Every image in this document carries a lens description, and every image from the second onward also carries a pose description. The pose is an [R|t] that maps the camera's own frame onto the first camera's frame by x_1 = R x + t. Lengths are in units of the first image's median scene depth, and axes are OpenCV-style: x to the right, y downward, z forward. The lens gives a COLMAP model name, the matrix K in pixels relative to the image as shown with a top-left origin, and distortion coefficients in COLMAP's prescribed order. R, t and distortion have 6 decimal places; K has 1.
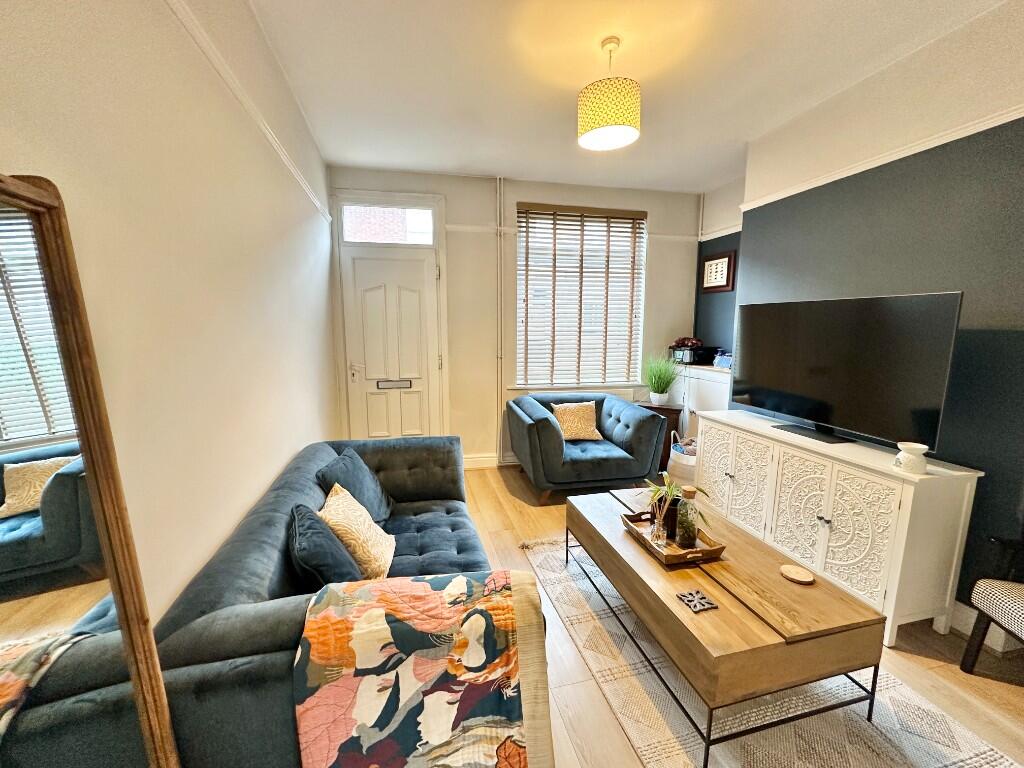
lens RADIAL K [[408.6, 0, 513.1], [0, 408.6, 384.5], [0, 0, 1]] dist [-0.001913, 0.000128]
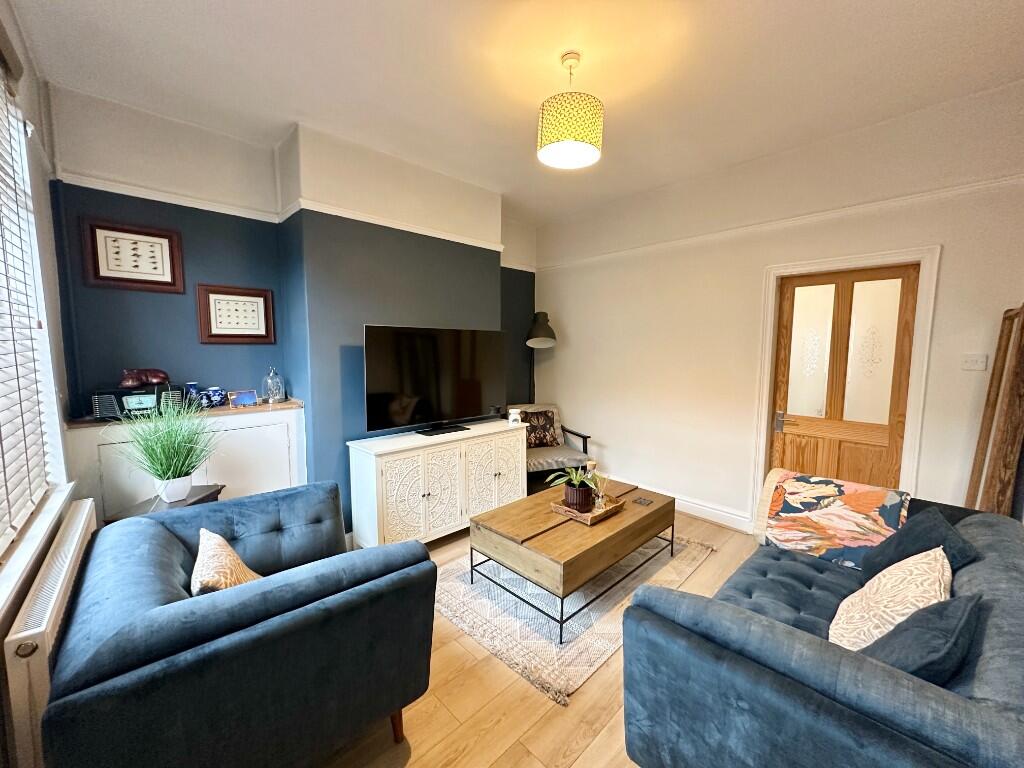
lens RADIAL K [[408.6, 0, 513.1], [0, 408.6, 383.4], [0, 0, 1]] dist [-0.001913, 0.000128]
pose [[-0.500816, -0.086197, 0.861251, -0.527465], [0.115661, 0.979441, 0.165283, -0.235571], [-0.857791, 0.182390, -0.480550, 1.545869]]
